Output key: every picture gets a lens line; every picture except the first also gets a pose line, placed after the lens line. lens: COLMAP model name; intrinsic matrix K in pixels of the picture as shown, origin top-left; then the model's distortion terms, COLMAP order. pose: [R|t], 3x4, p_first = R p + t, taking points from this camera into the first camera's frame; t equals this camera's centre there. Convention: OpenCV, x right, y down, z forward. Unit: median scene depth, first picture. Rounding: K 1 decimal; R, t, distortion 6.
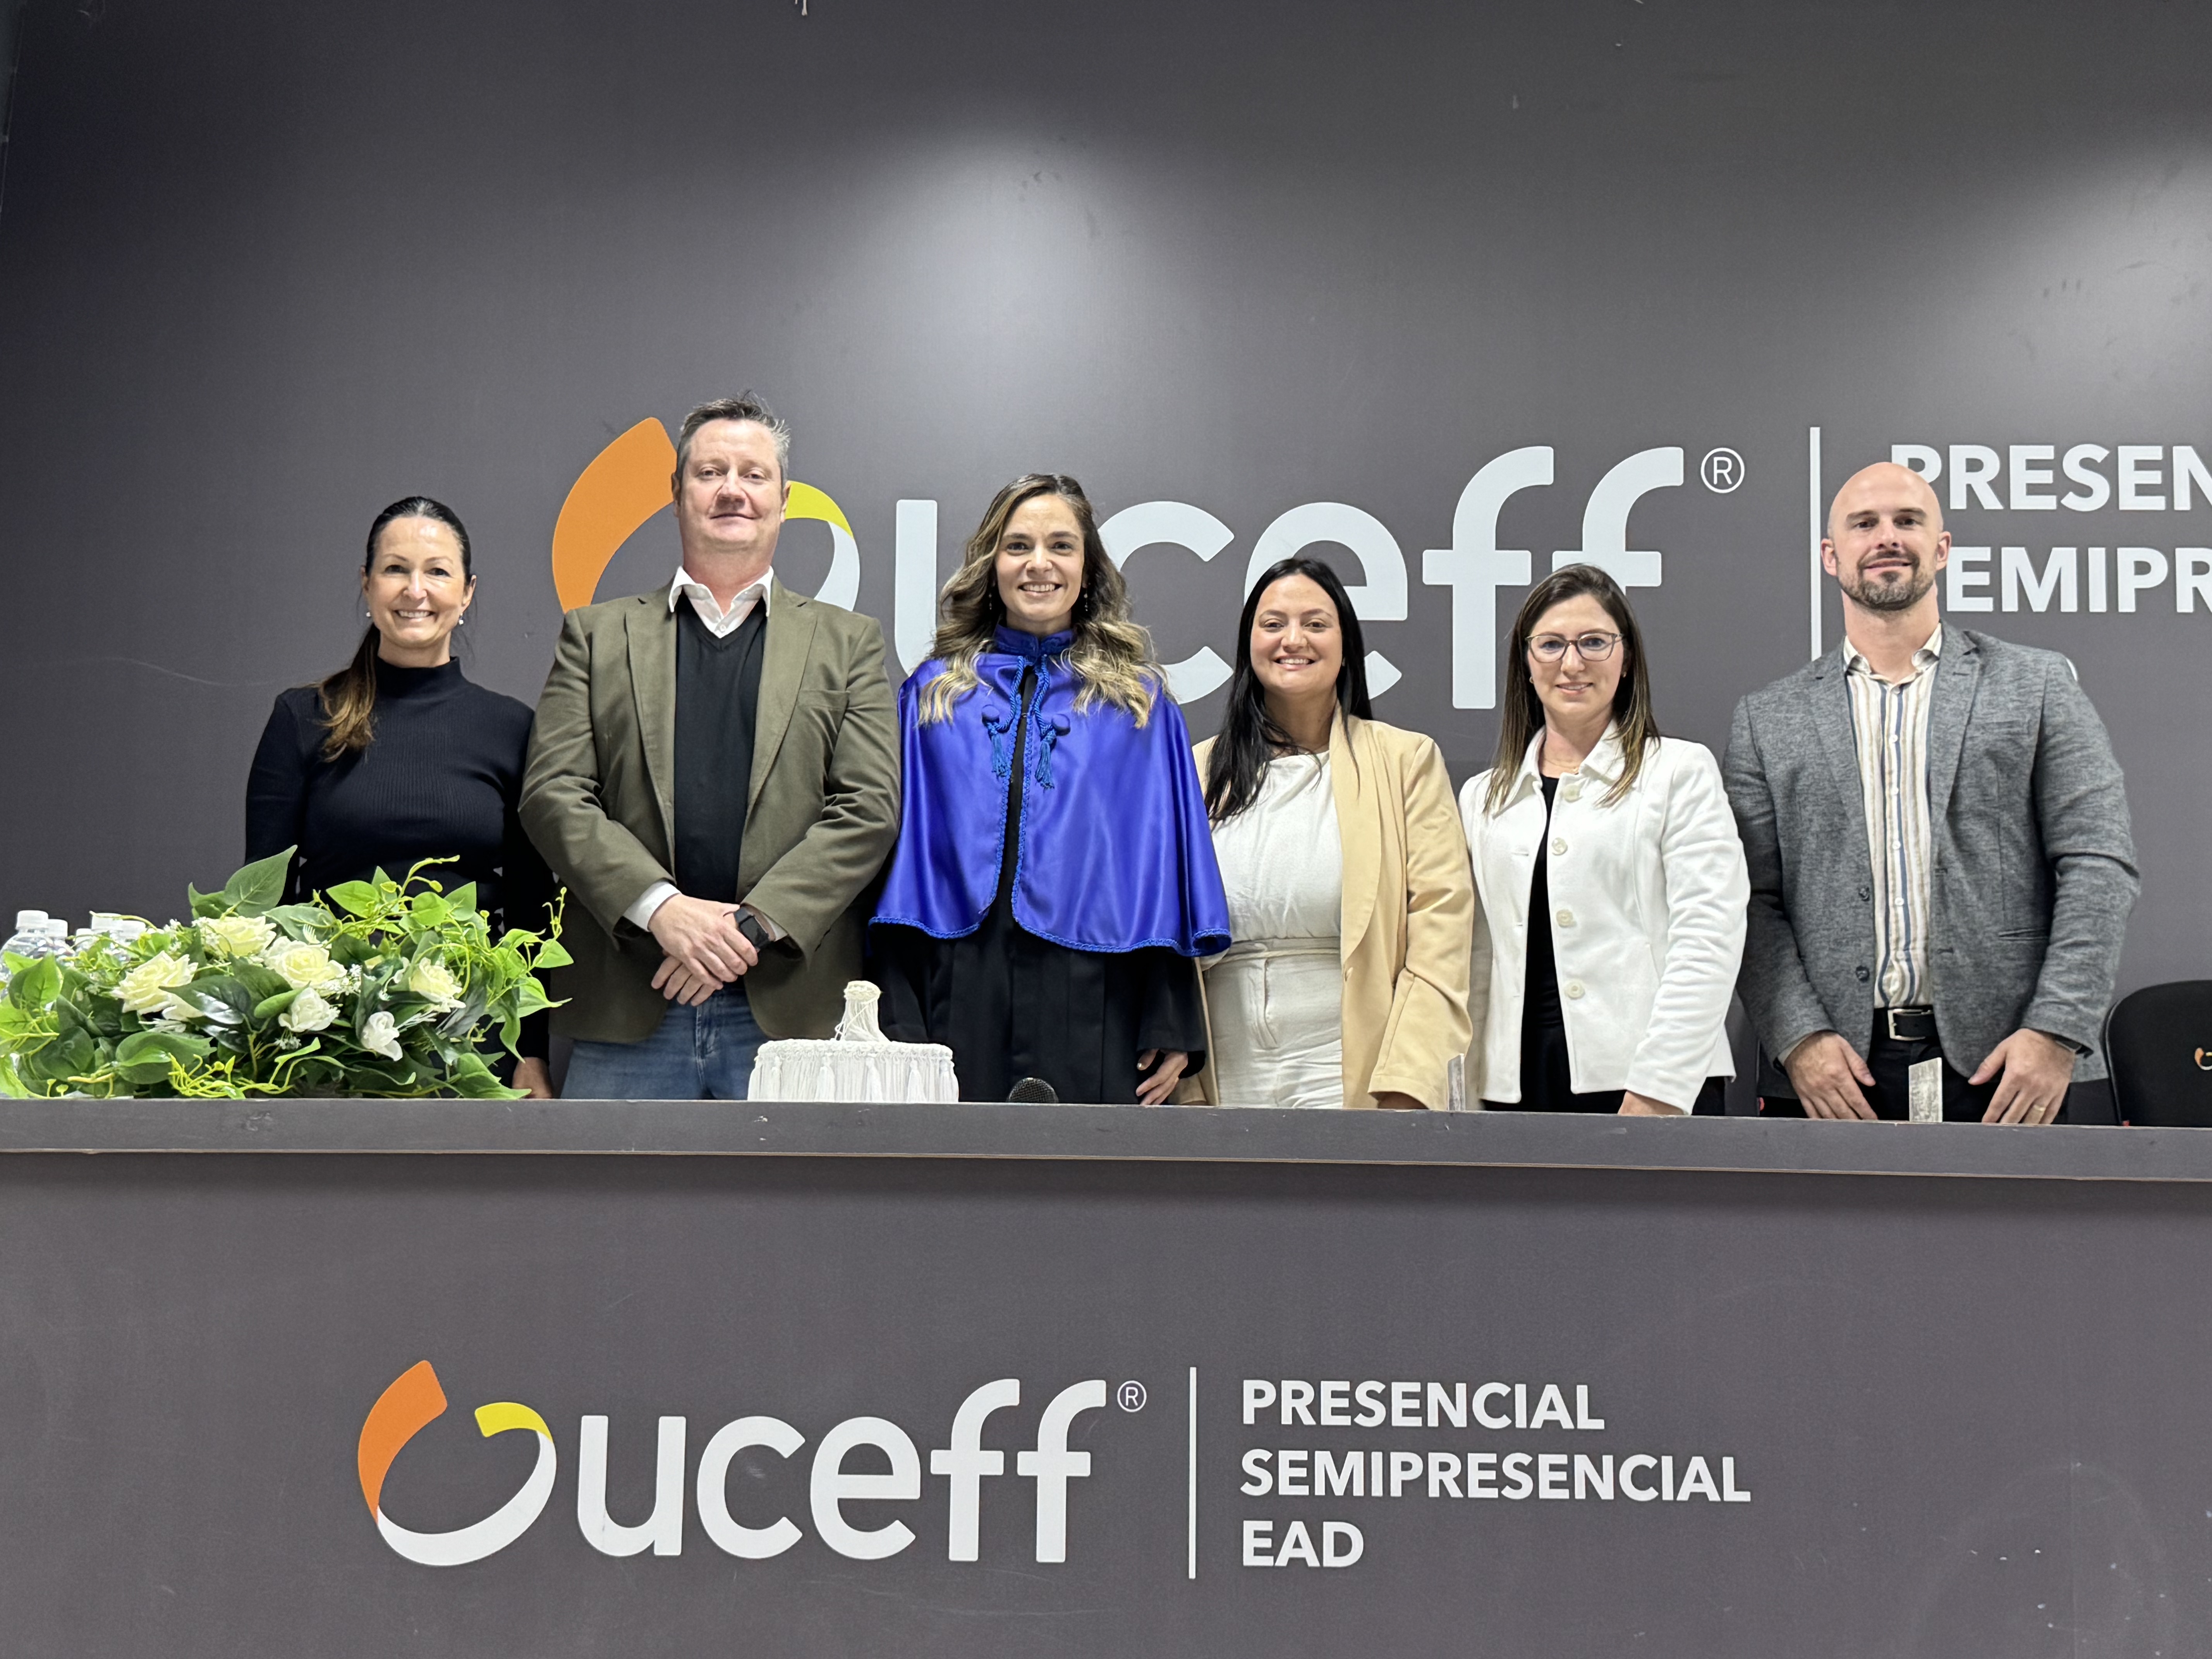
lens RADIAL K [[2828.4, 0, 1113.3], [0, 2828.4, 831.6], [0, 0, 1]] dist [0.188770, -0.226915]
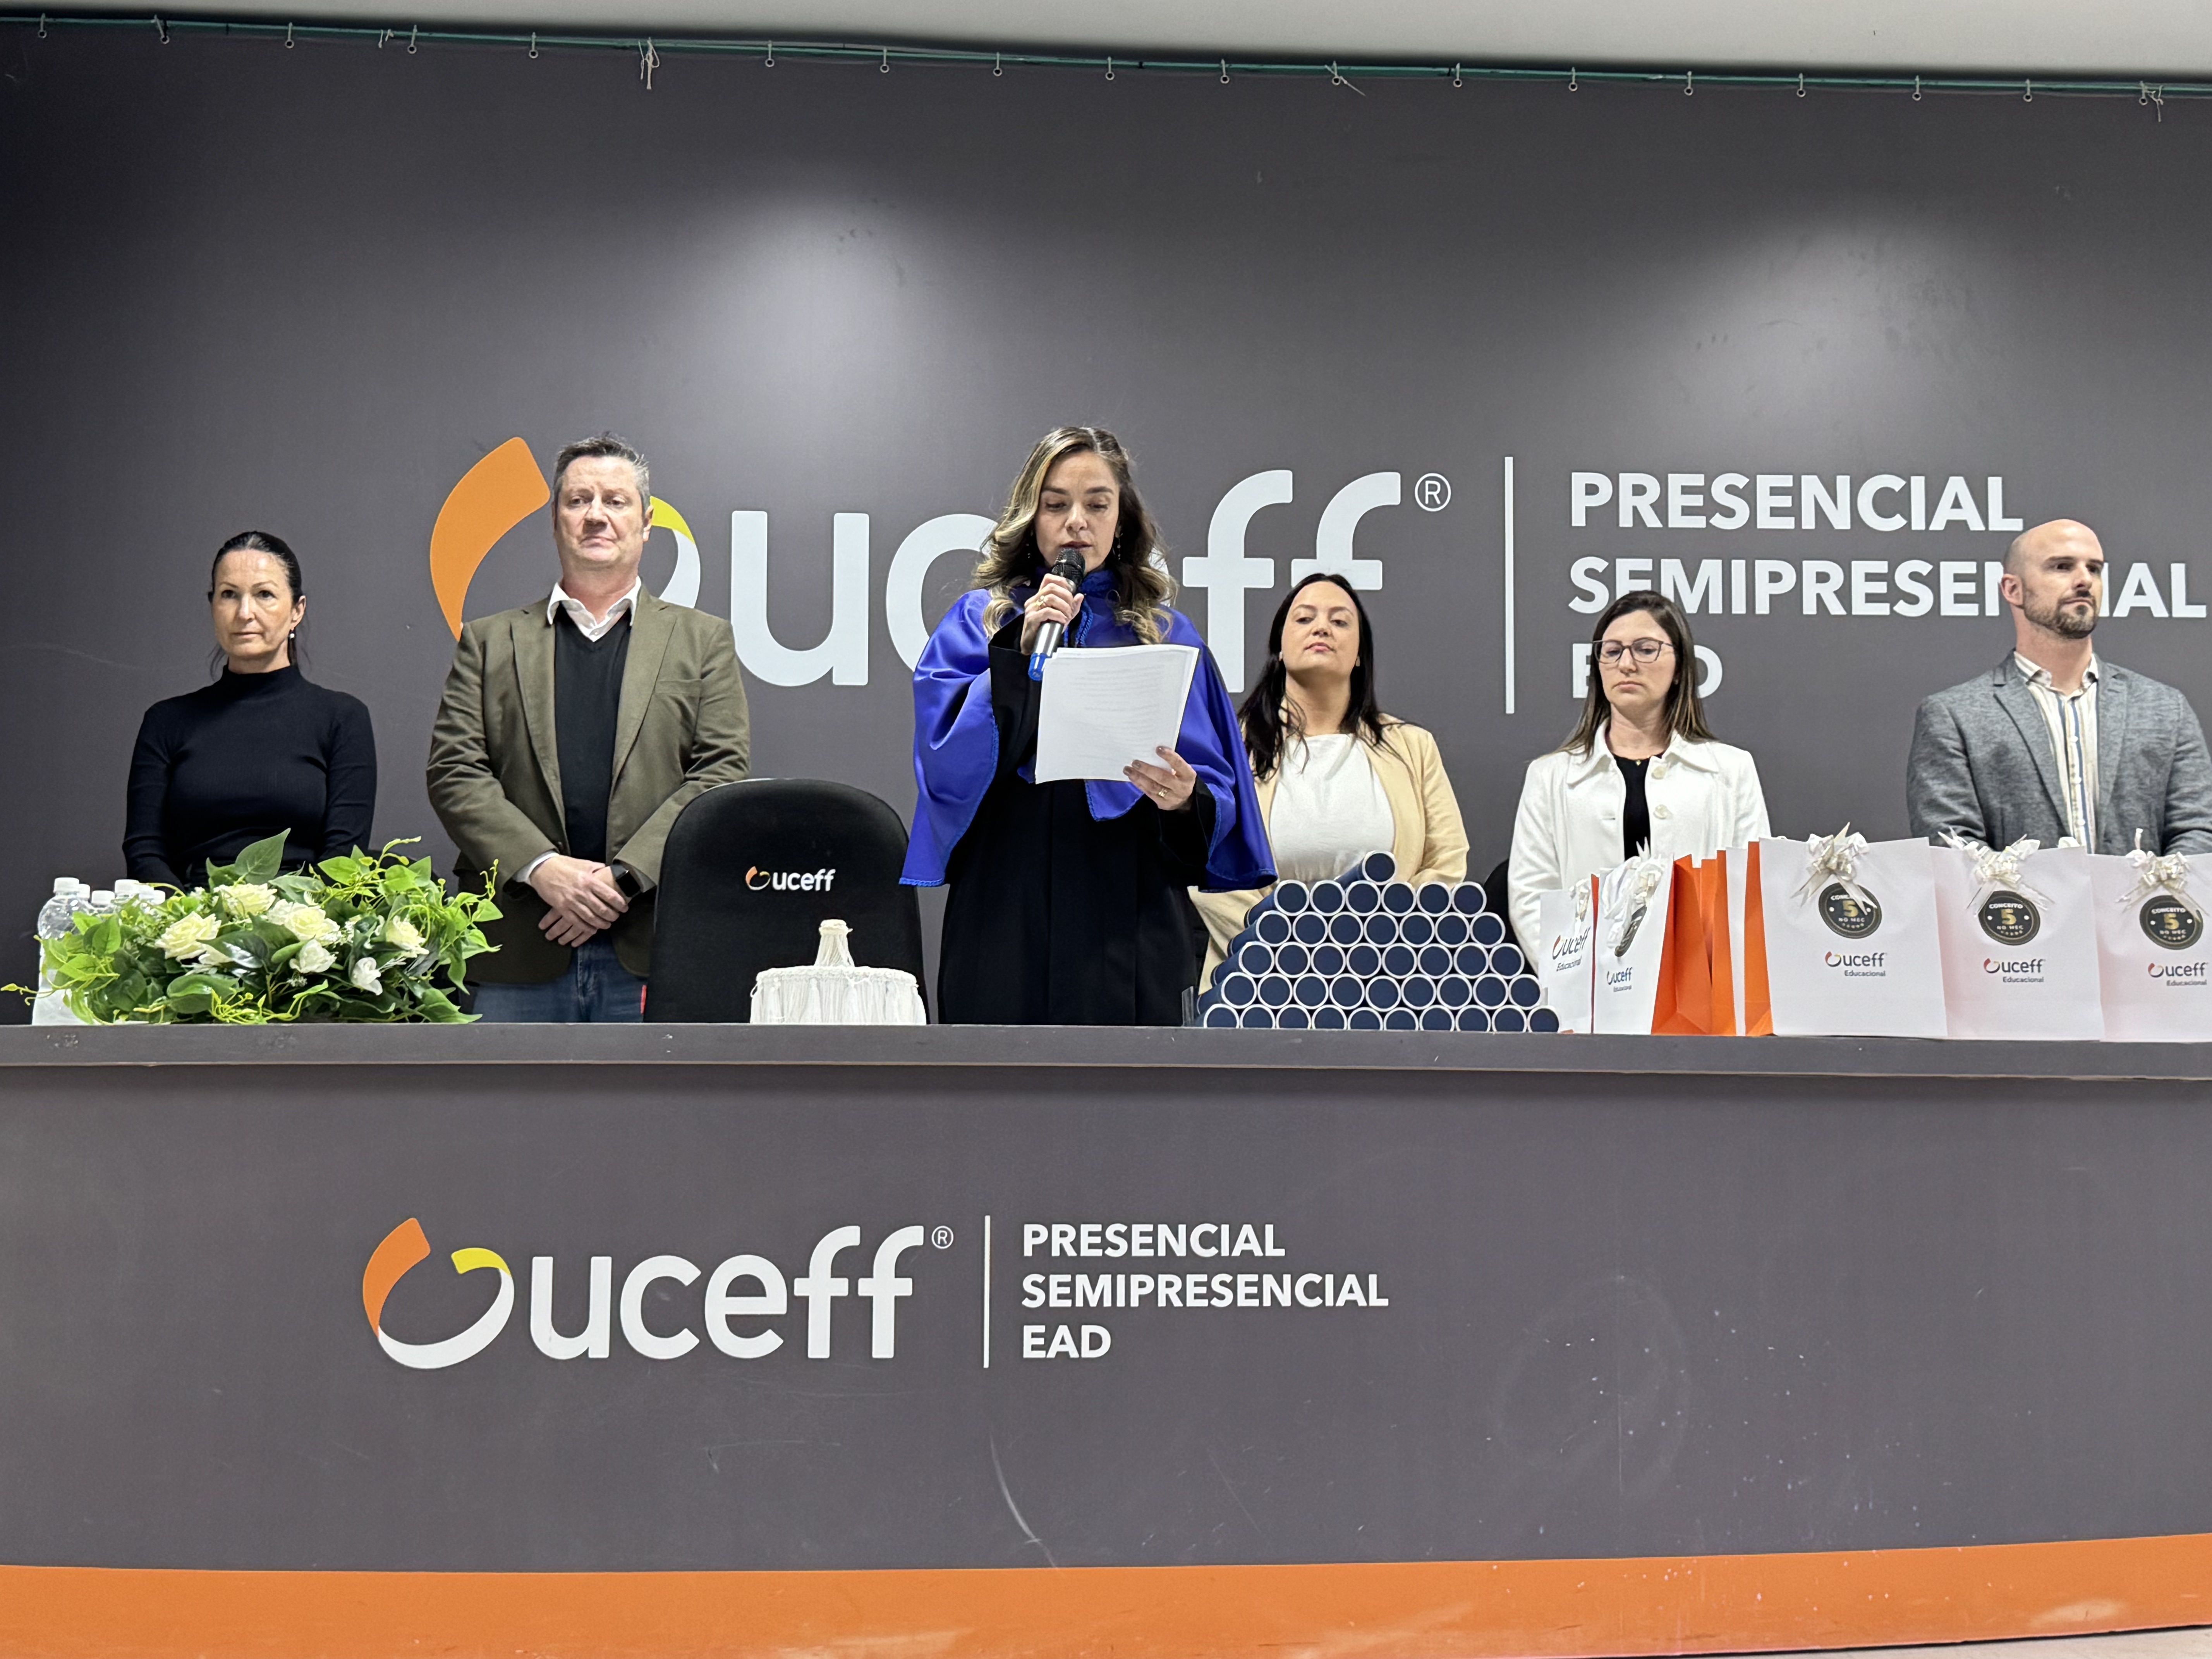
lens RADIAL K [[2880.8, 0, 1102.6], [0, 2880.8, 780.5], [0, 0, 1]] dist [0.142340, -0.000955]
pose [[0.997651, 0.000350, 0.068497, -0.010650], [-0.000824, 0.999976, 0.006886, -0.026949], [-0.068492, -0.006926, 0.997628, -0.342795]]
